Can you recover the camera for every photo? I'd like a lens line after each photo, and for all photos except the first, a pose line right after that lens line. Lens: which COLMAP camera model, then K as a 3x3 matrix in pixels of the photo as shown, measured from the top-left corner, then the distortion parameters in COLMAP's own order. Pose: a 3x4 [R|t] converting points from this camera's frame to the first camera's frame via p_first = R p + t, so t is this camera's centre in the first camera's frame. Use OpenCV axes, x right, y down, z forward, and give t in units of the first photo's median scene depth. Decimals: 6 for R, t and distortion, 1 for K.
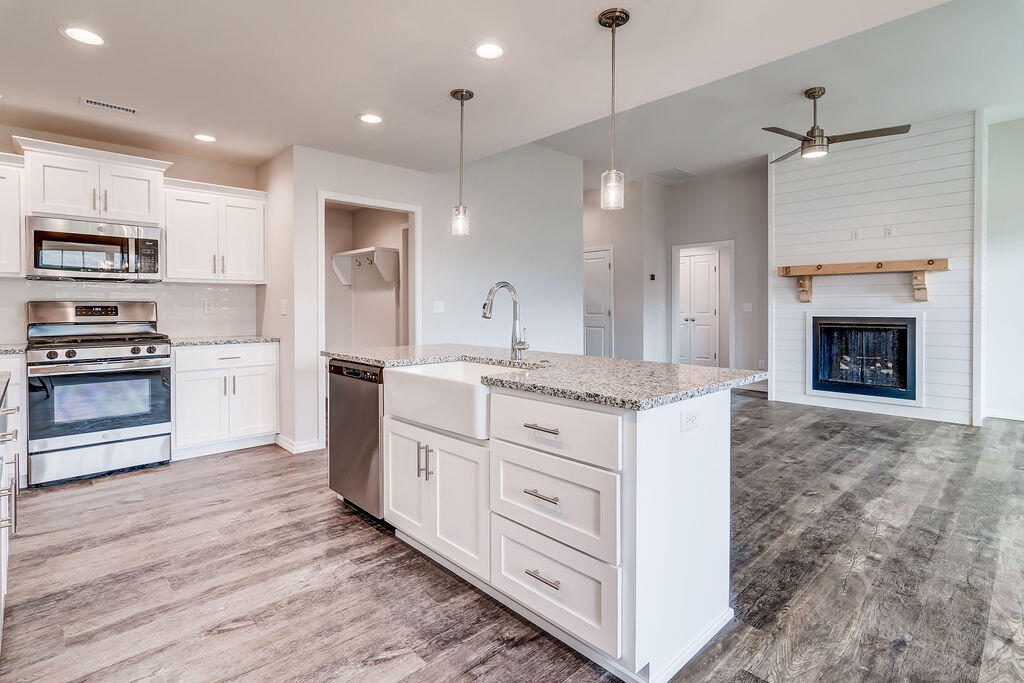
lens RADIAL K [[506.8, 0, 506.4], [0, 506.8, 315.7], [0, 0, 1]] dist [-0.006504, 0.003770]
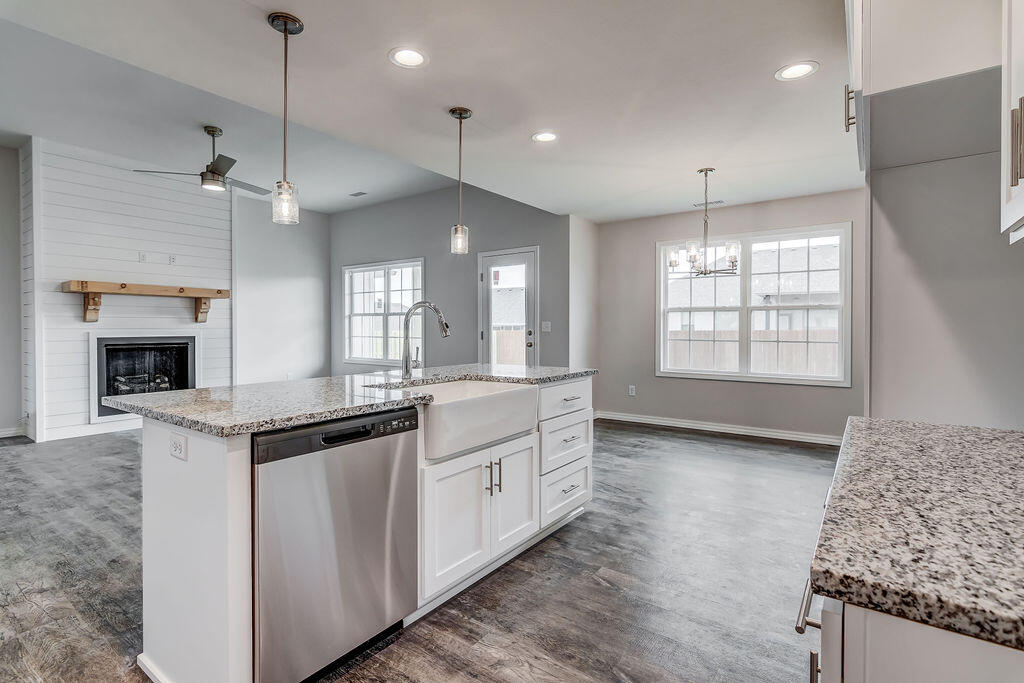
lens RADIAL K [[506.8, 0, 513.1], [0, 506.8, 330.3], [0, 0, 1]] dist [-0.006504, 0.003770]
pose [[-0.204633, -0.005207, 0.978825, -0.591145], [0.017481, 0.999807, 0.008973, -0.008853], [-0.978683, 0.018947, -0.204502, 0.588227]]
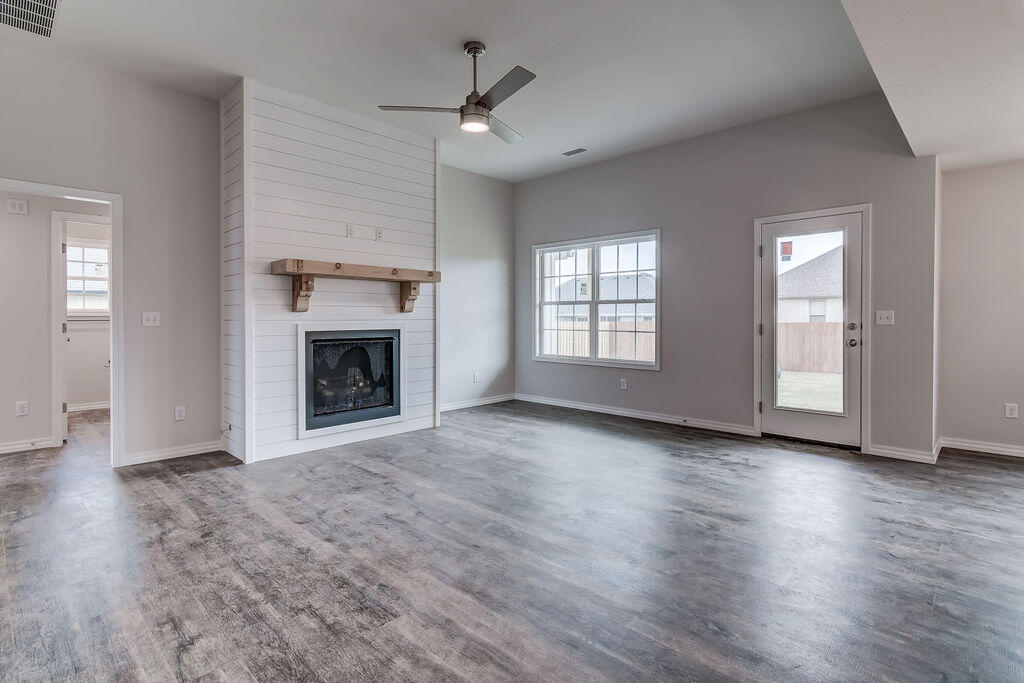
lens RADIAL K [[506.8, 0, 500.7], [0, 506.8, 319.4], [0, 0, 1]] dist [-0.006504, 0.003770]
pose [[-0.060047, -0.002220, 0.998193, -0.192049], [0.017694, 0.999838, 0.003288, -0.017309], [-0.998039, 0.017859, -0.059998, 1.000120]]
